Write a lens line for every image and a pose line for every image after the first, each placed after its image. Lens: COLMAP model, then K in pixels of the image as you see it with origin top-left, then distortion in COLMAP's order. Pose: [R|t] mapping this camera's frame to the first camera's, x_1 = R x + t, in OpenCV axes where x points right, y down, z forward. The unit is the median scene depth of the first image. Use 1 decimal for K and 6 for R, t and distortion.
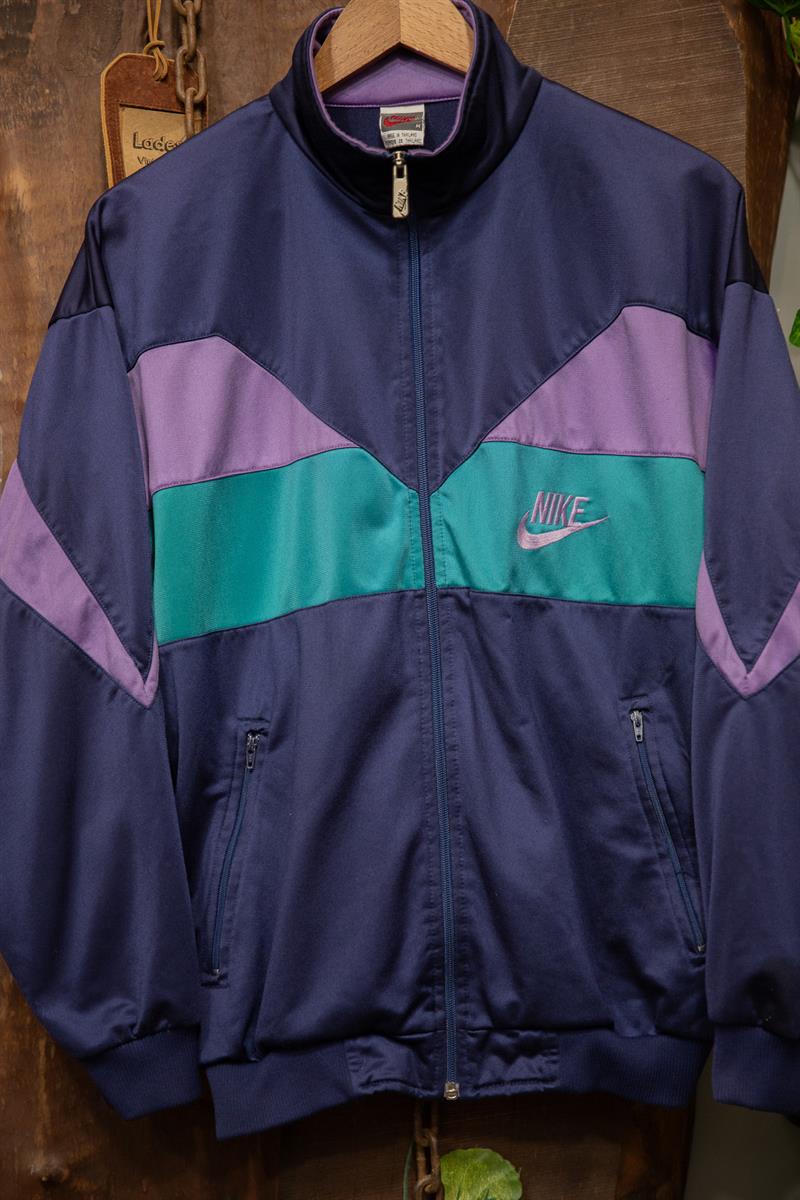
lens RADIAL K [[2186.9, 0, 399.9], [0, 2186.9, 618.9], [0, 0, 1]] dist [0.140215, 0.000000]
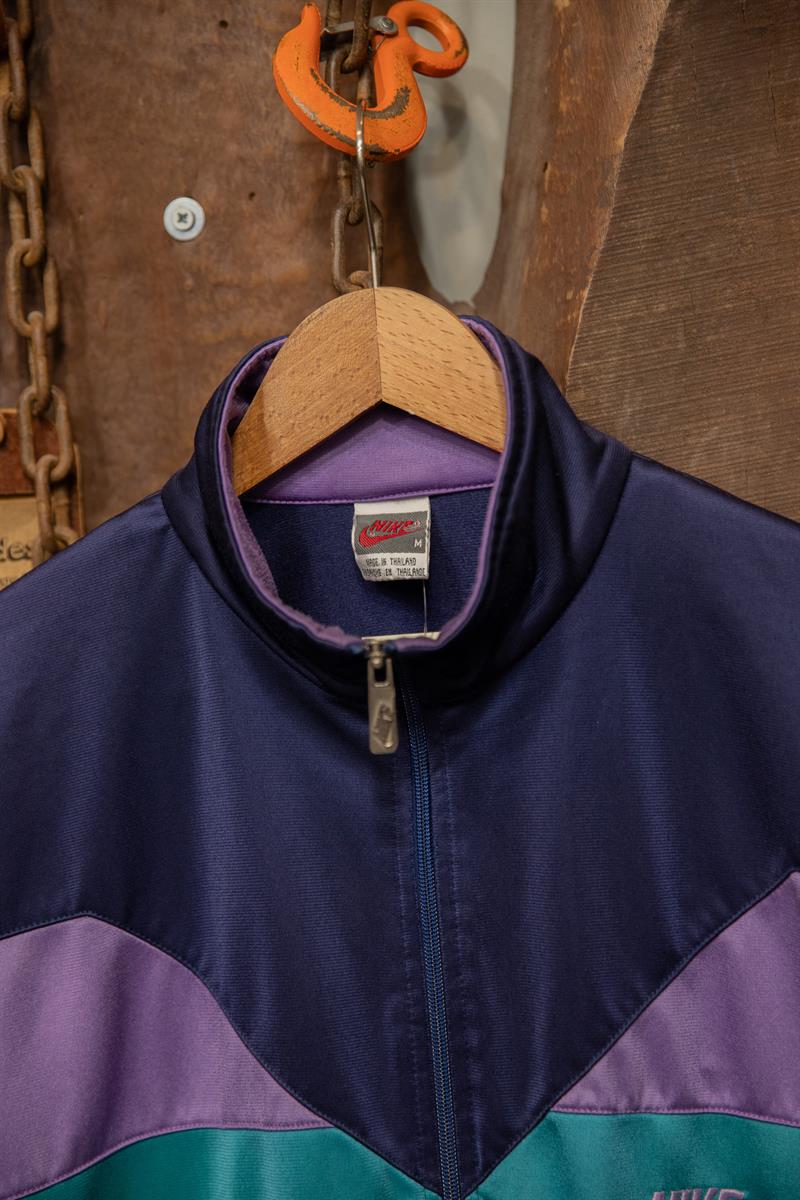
lens RADIAL K [[2186.9, 0, 393.3], [0, 2186.9, 602.0], [0, 0, 1]] dist [0.140215, 0.000000]
pose [[0.997306, -0.037633, -0.062971, 0.037230], [0.040613, 0.998082, 0.046719, -0.235411], [0.061092, -0.049151, 0.996921, 0.428019]]
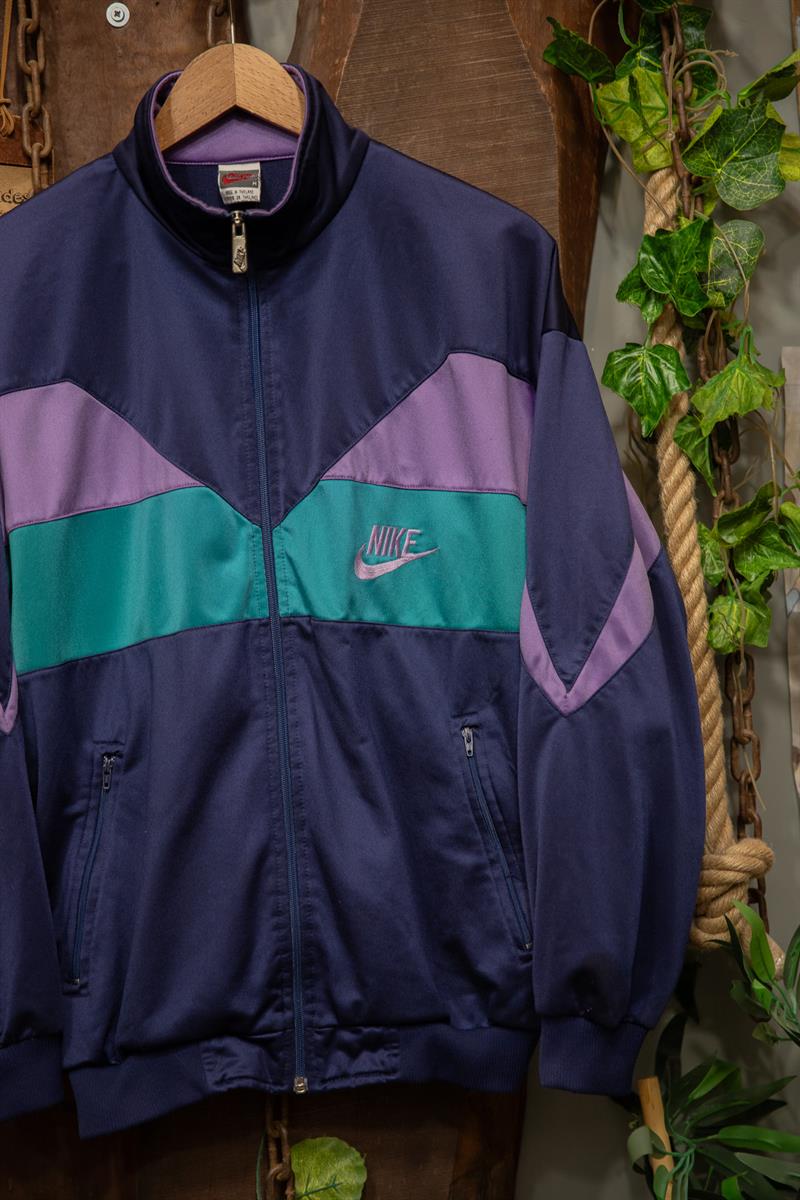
lens RADIAL K [[2186.9, 0, 410.9], [0, 2186.9, 617.0], [0, 0, 1]] dist [0.140215, 0.000000]
pose [[0.996855, -0.016299, 0.077552, -0.002313], [0.015456, 0.999815, 0.011460, -0.024778], [-0.077725, -0.010225, 0.996922, -0.070953]]
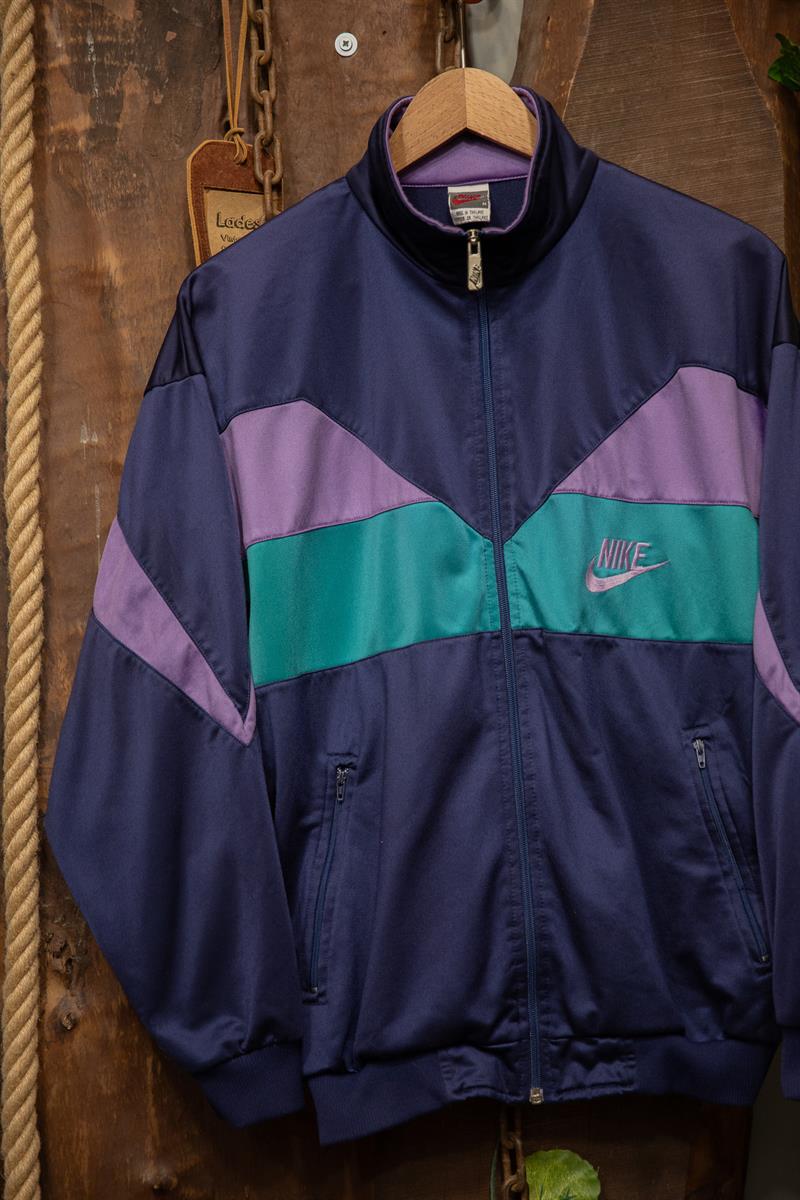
lens RADIAL K [[2186.9, 0, 403.0], [0, 2186.9, 618.4], [0, 0, 1]] dist [0.140215, 0.000000]
pose [[0.999524, -0.018815, 0.024461, -0.062088], [0.019152, 0.999724, -0.013640, -0.005755], [-0.024197, 0.014102, 0.999608, -0.078154]]
